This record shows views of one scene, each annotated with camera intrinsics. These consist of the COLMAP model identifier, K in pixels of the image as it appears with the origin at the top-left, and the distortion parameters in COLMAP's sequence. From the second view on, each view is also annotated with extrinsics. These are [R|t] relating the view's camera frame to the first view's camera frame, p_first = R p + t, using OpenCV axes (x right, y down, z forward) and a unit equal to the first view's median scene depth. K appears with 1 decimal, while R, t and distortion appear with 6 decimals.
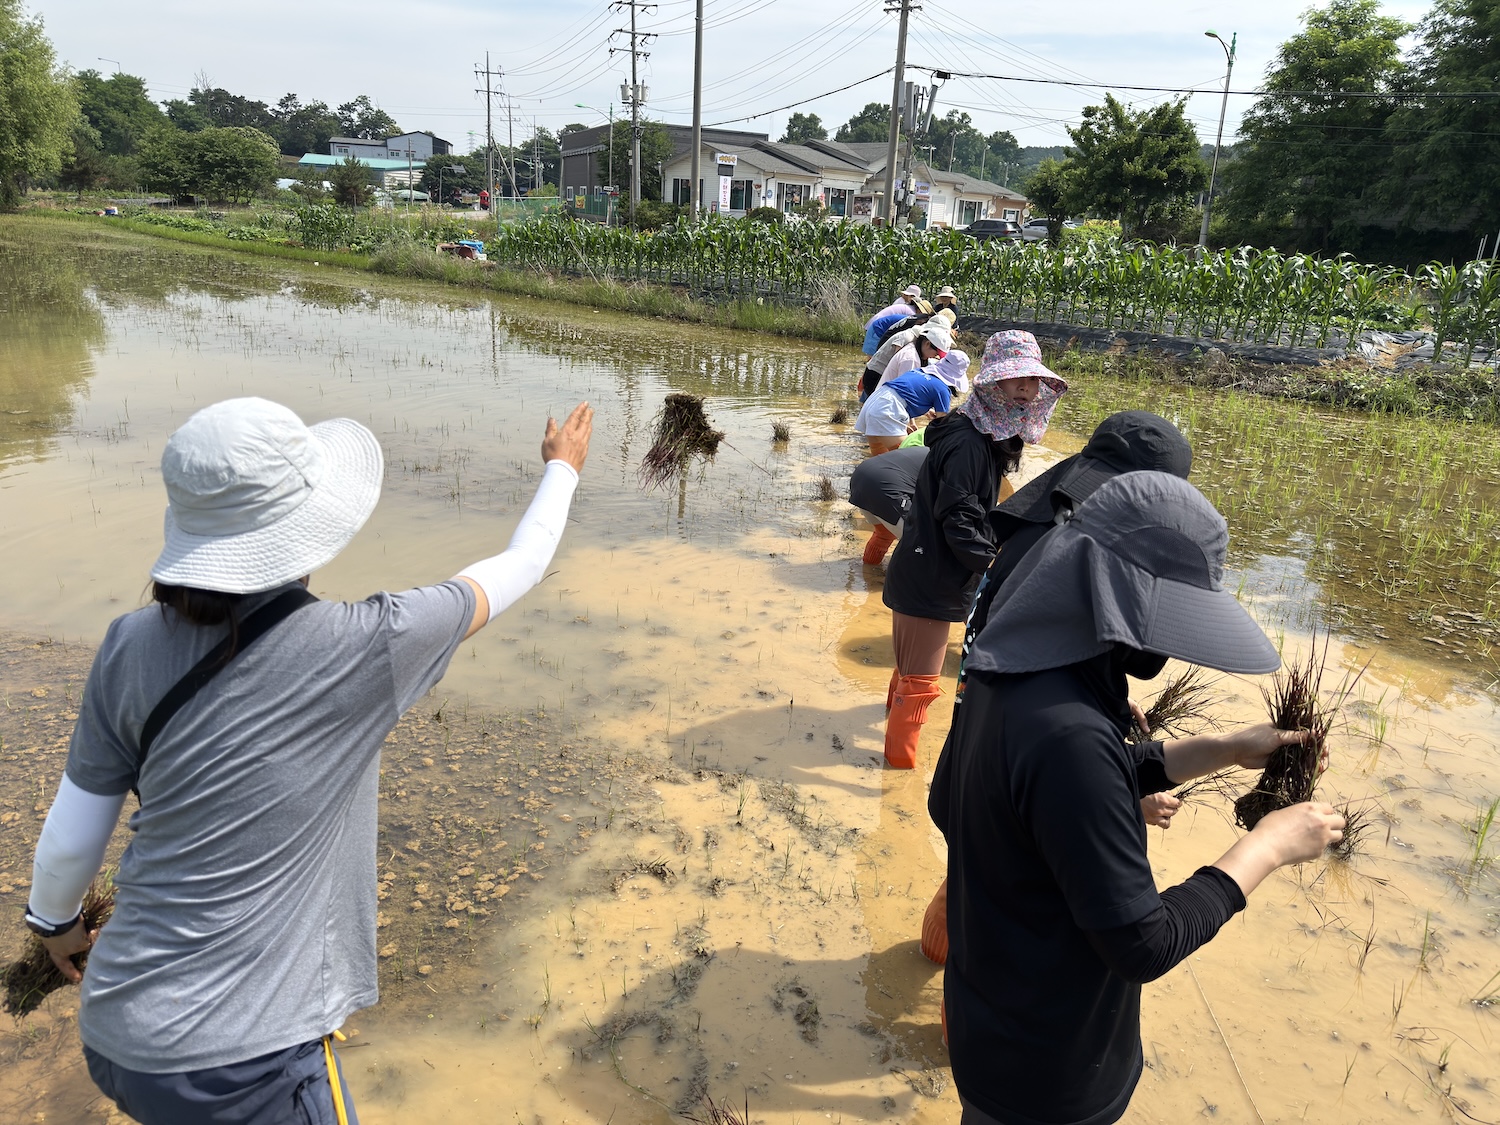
lens RADIAL K [[1056.0, 0, 754.3], [0, 1056.0, 558.5], [0, 0, 1]] dist [0.030490, -0.033830]
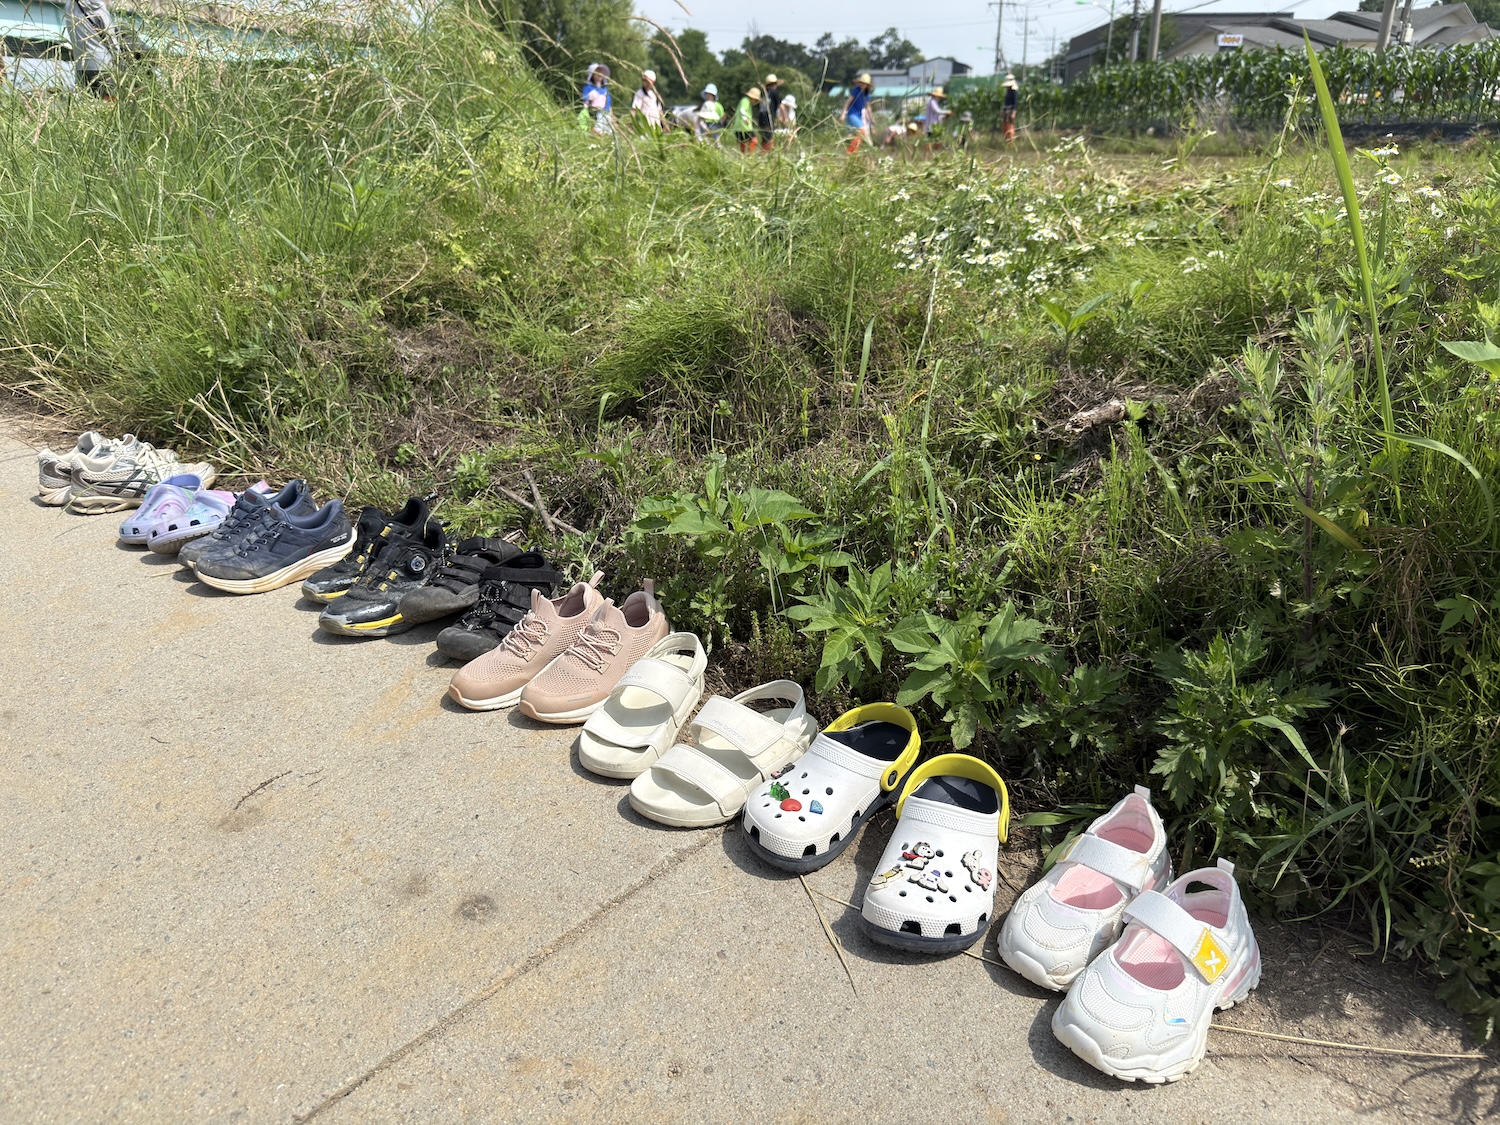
lens RADIAL K [[1056.0, 0, 753.8], [0, 1056.0, 572.7], [0, 0, 1]] dist [0.030490, -0.033830]
pose [[0.897188, 0.111859, -0.427248, 0.071872], [-0.081446, 0.992708, 0.088873, 0.063344], [0.434074, -0.044938, 0.899756, -0.081942]]
